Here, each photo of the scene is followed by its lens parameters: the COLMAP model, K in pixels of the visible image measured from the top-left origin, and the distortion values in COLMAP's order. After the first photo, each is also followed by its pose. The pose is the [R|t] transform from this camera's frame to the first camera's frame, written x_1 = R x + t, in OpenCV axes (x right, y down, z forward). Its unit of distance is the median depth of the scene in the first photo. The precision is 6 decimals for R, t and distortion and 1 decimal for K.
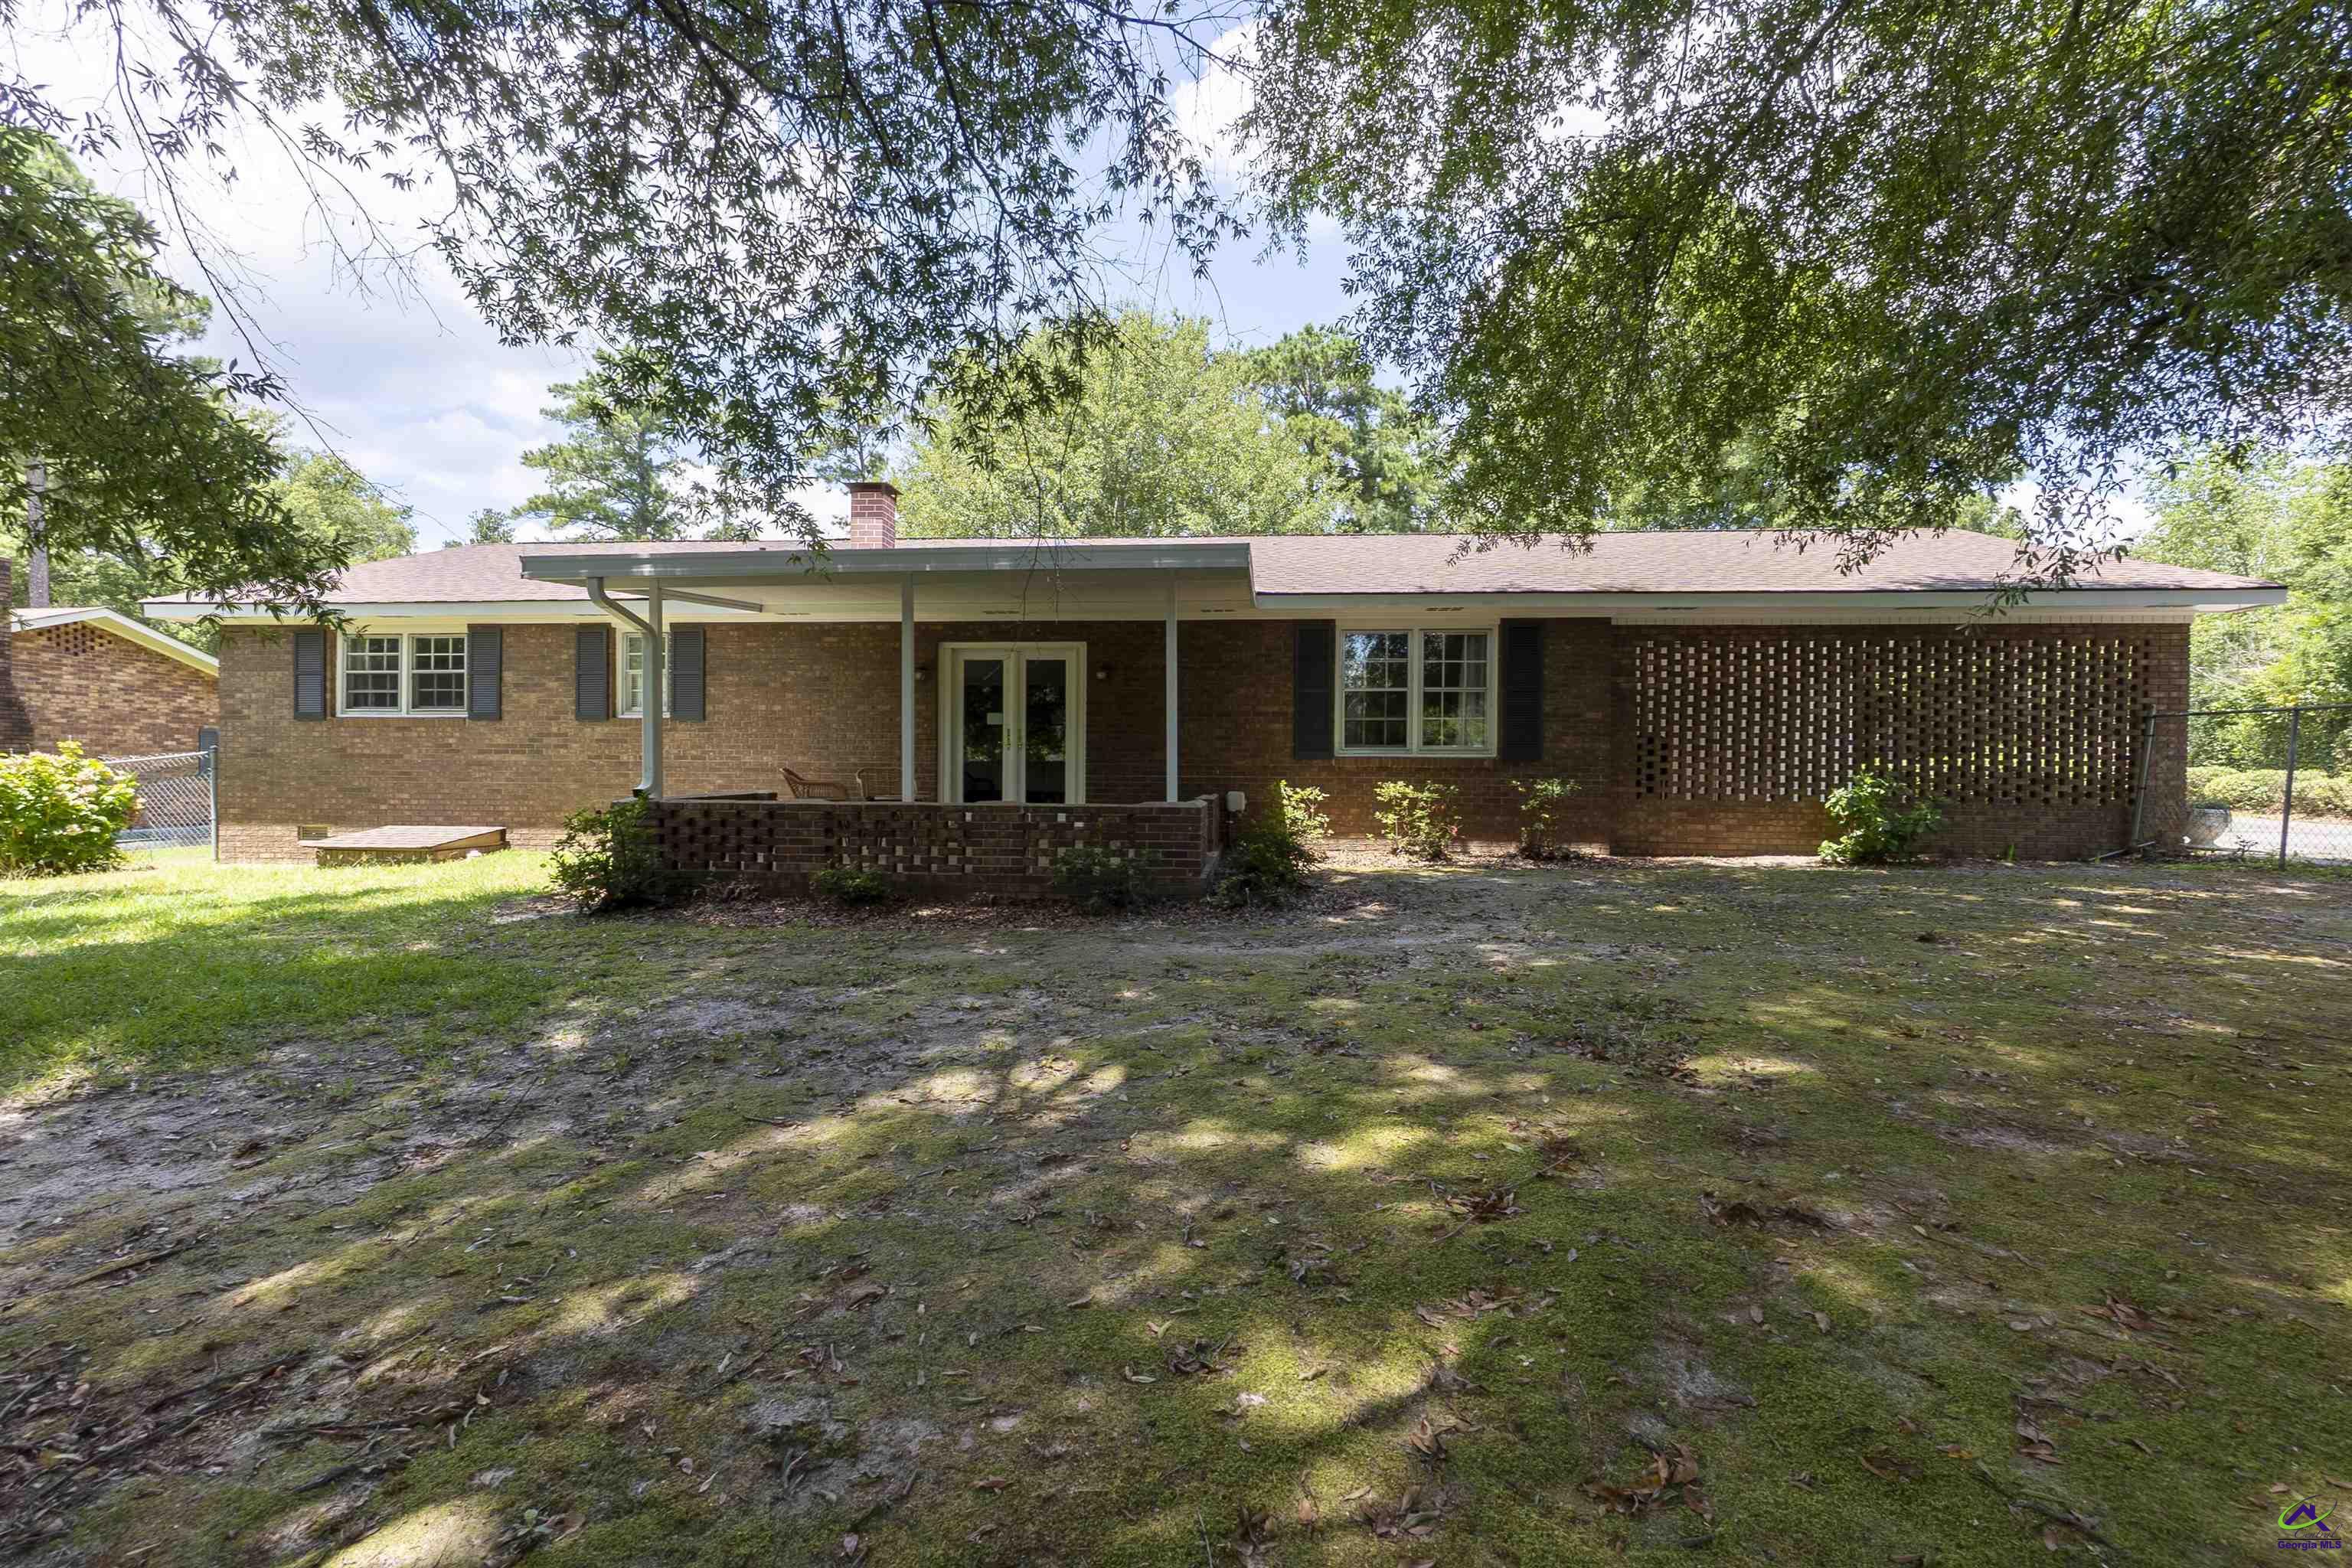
lens RADIAL K [[1042.2, 0, 1144.7], [0, 1042.2, 790.8], [0, 0, 1]] dist [-0.003339, -0.000697]
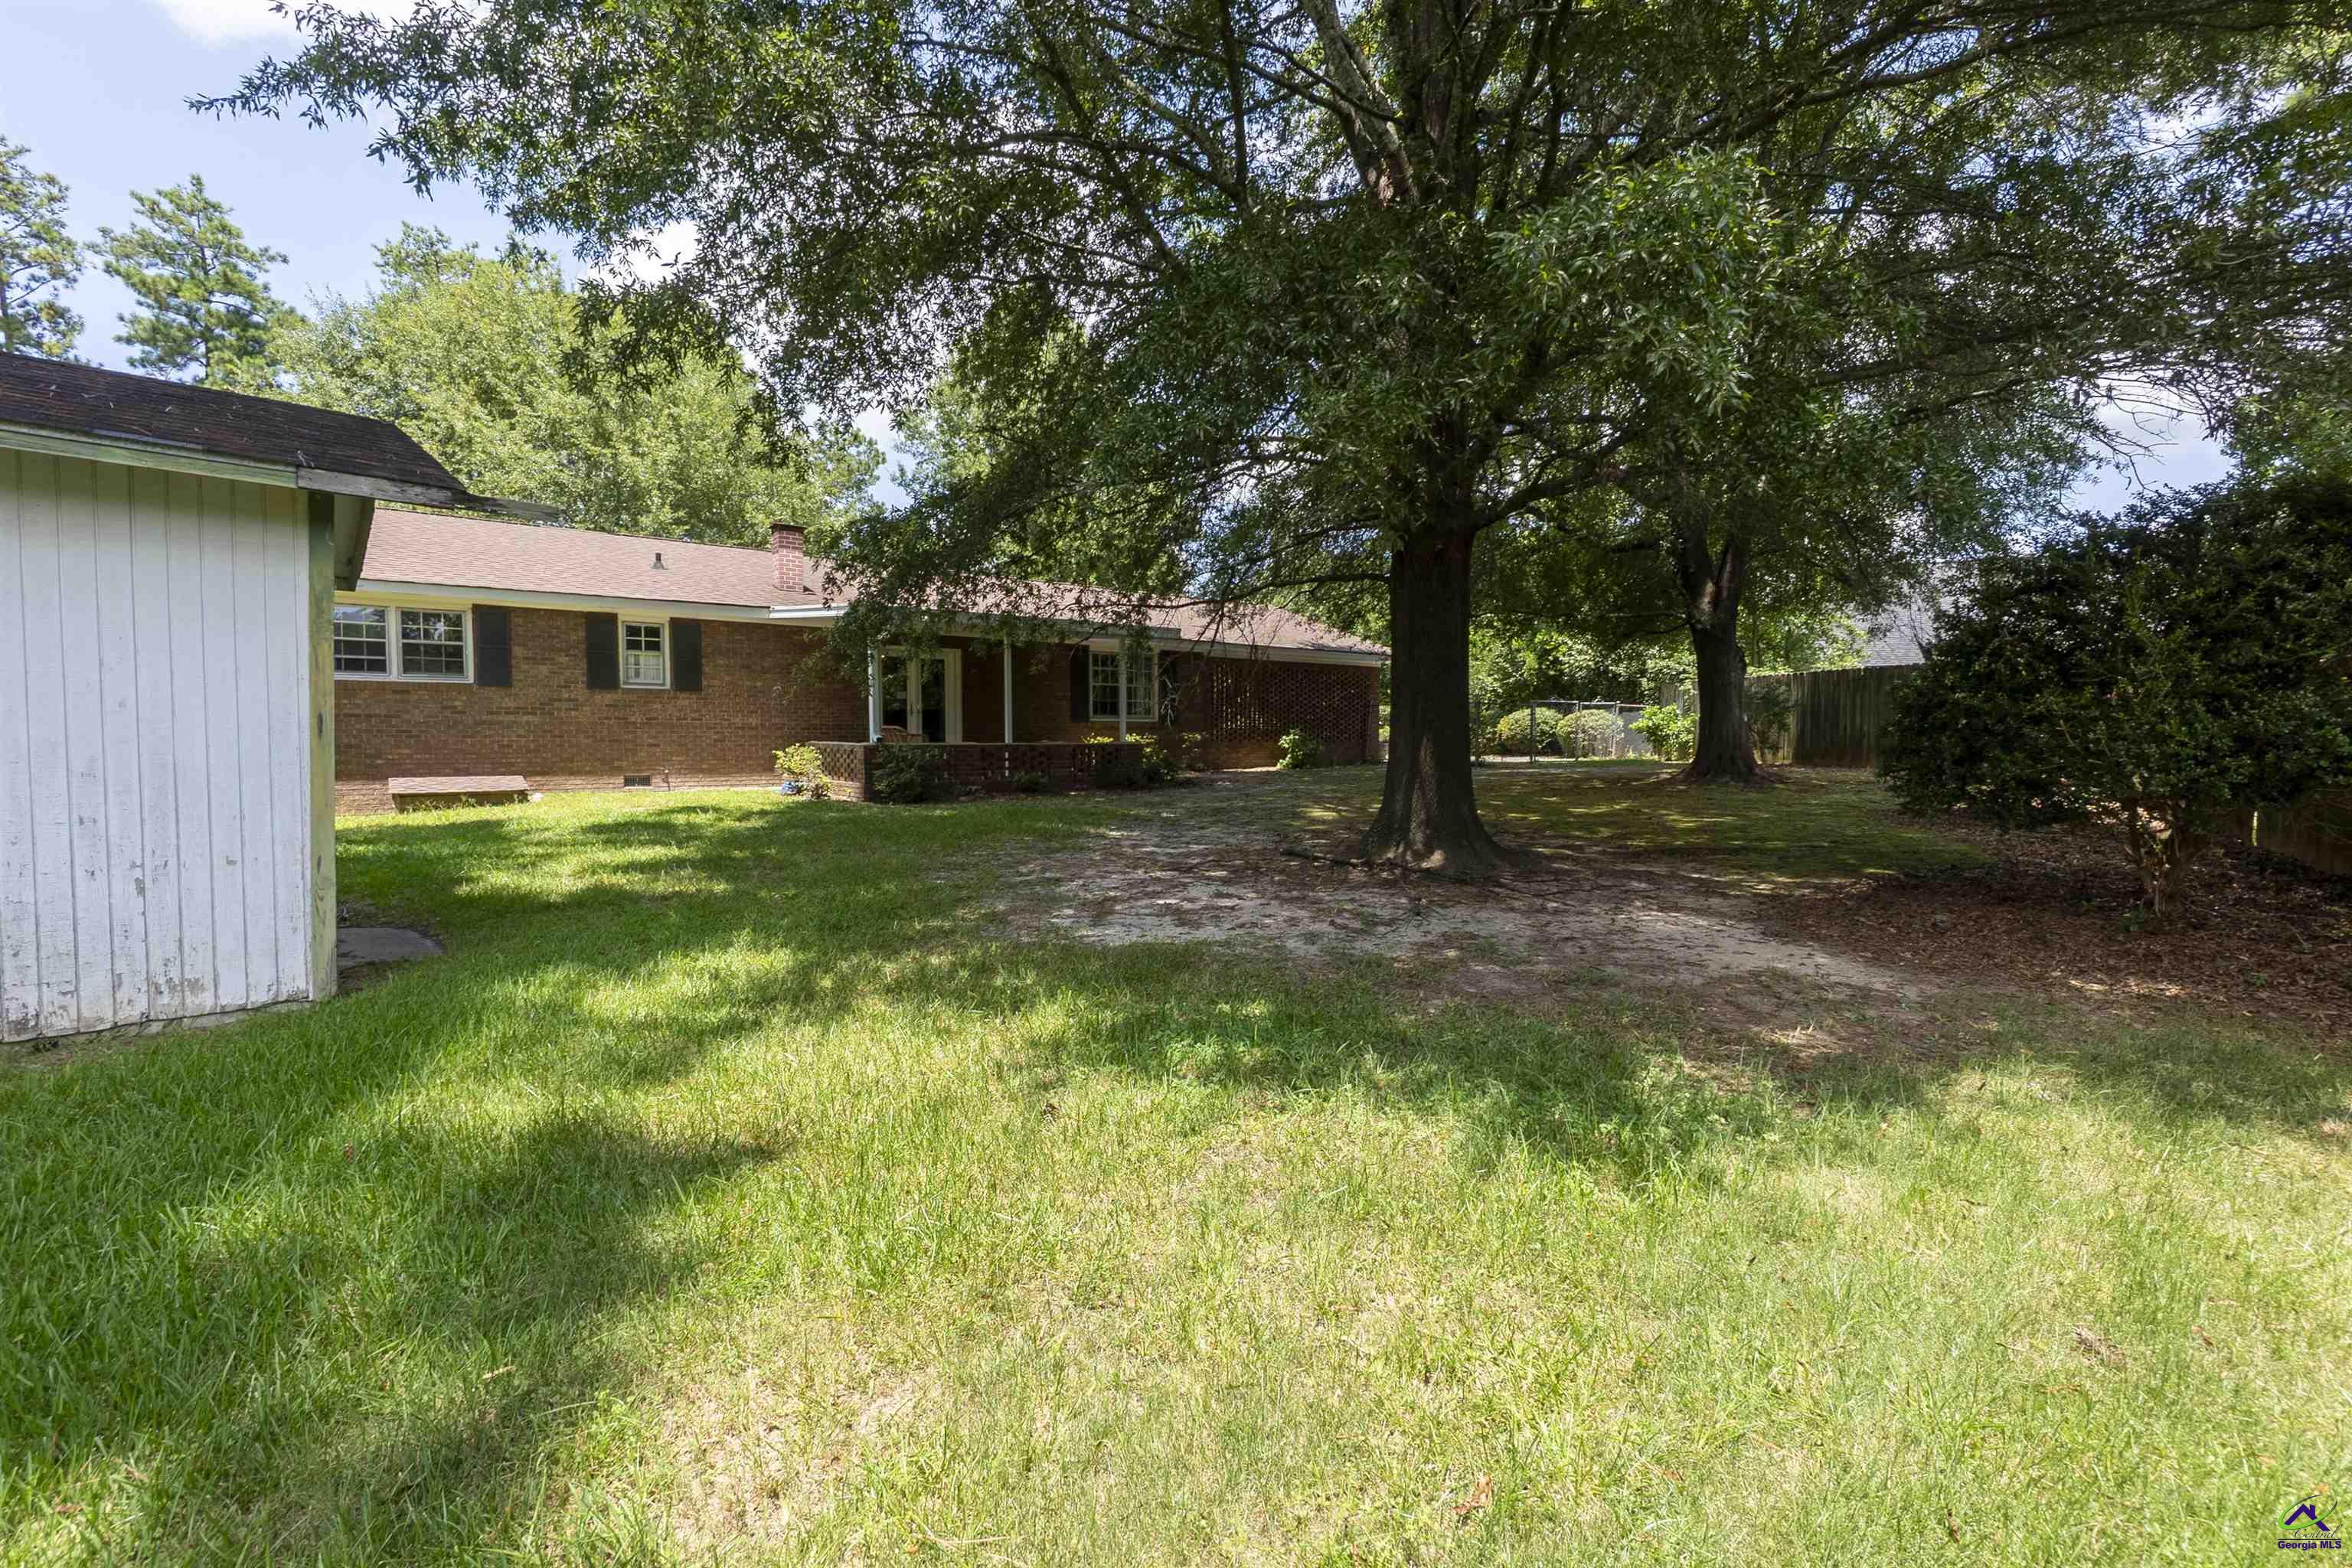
lens RADIAL K [[1036.5, 0, 1176.0], [0, 1036.5, 784.0], [0, 0, 1]] dist [0.000759, -0.000970]
pose [[0.733165, -0.037934, 0.678992, -0.887388], [0.010611, 0.998960, 0.044352, -0.000881], [-0.679968, -0.025313, 0.732804, -0.409266]]
